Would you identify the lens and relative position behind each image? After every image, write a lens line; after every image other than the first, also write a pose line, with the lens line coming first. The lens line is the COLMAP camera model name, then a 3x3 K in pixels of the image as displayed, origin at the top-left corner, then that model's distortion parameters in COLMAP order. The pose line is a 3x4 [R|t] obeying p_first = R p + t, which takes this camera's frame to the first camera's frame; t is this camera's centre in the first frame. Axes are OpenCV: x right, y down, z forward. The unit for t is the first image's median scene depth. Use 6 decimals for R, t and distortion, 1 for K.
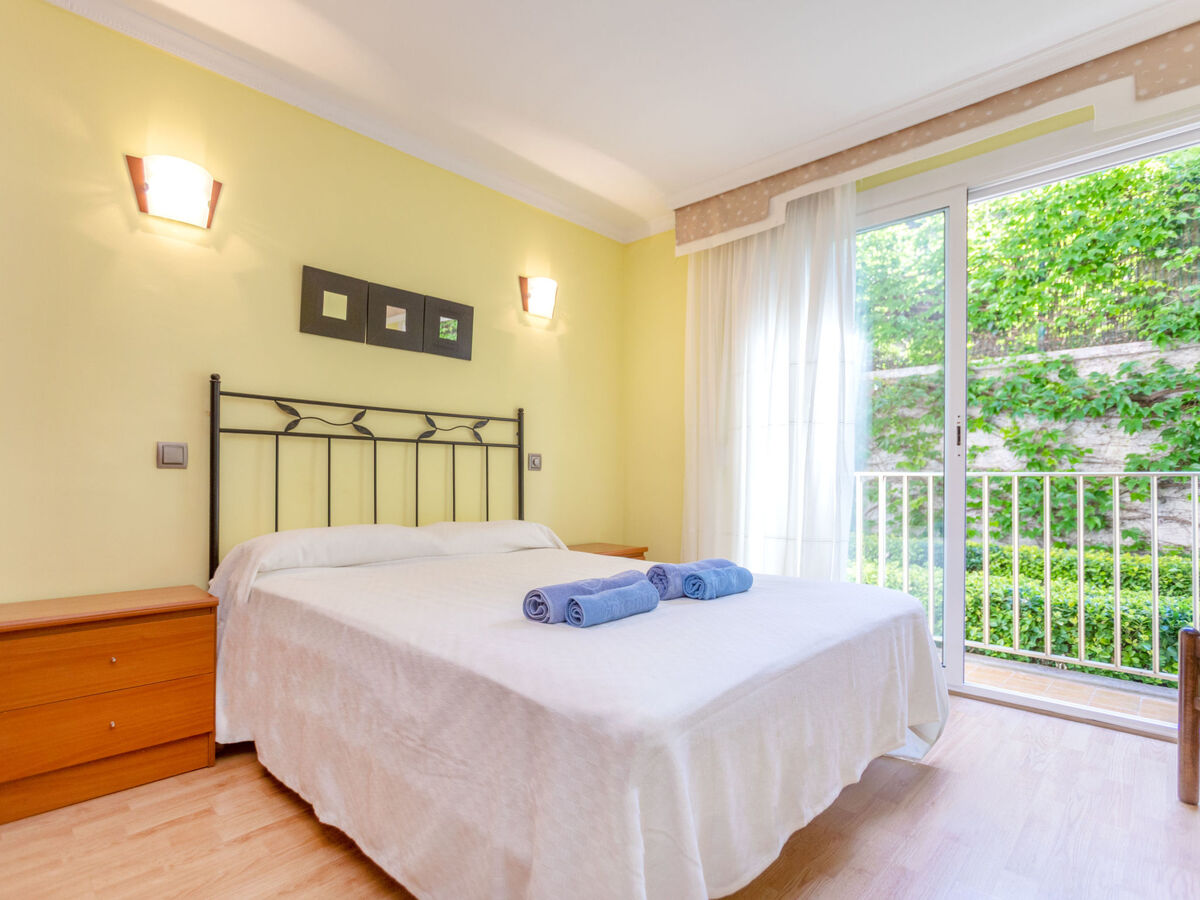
lens RADIAL K [[634.1, 0, 600.6], [0, 634.1, 457.9], [0, 0, 1]] dist [-0.010979, 0.009732]
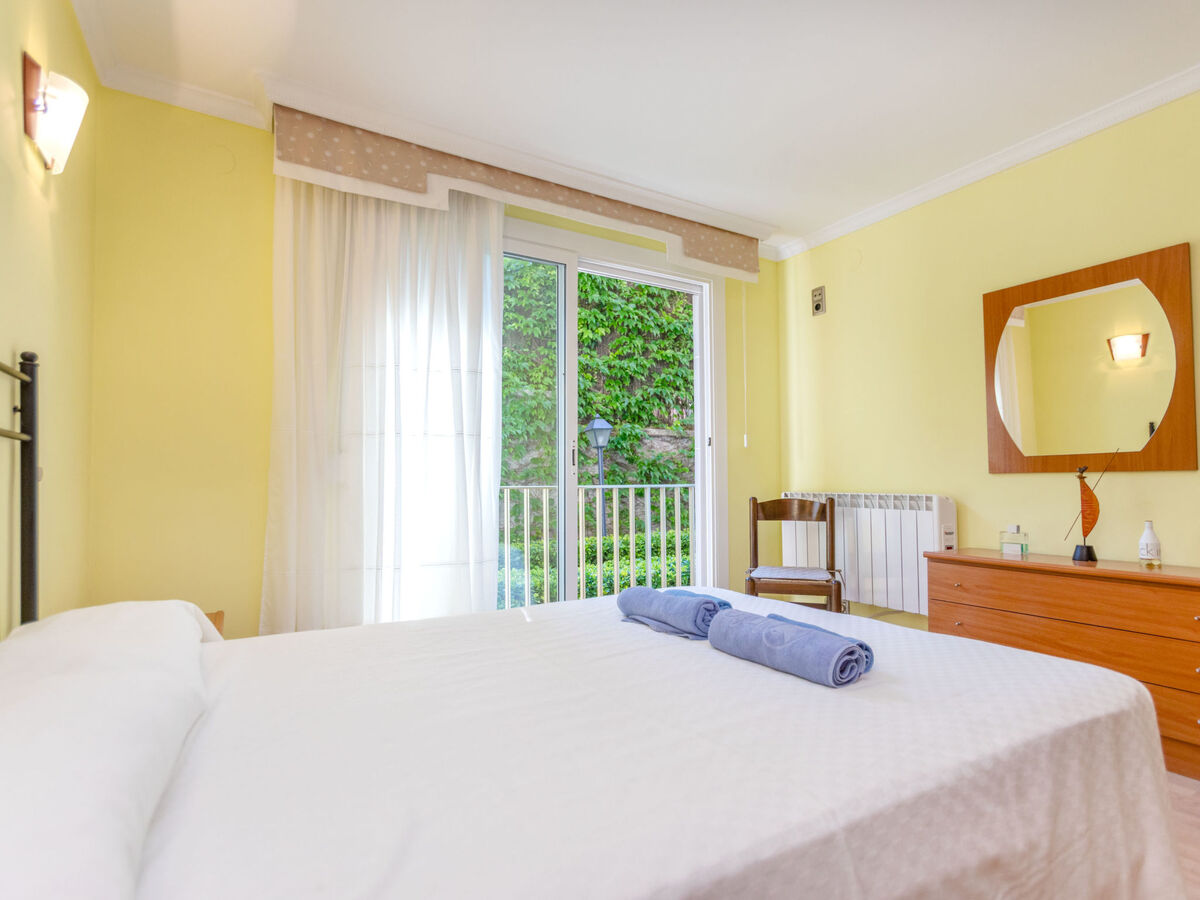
lens RADIAL K [[634.1, 0, 600.1], [0, 634.1, 477.0], [0, 0, 1]] dist [-0.010979, 0.009732]
pose [[0.230659, 0.002066, 0.973033, -0.552779], [-0.016124, 0.999869, 0.001699, 0.002968], [-0.972901, -0.016081, 0.230662, 0.593913]]
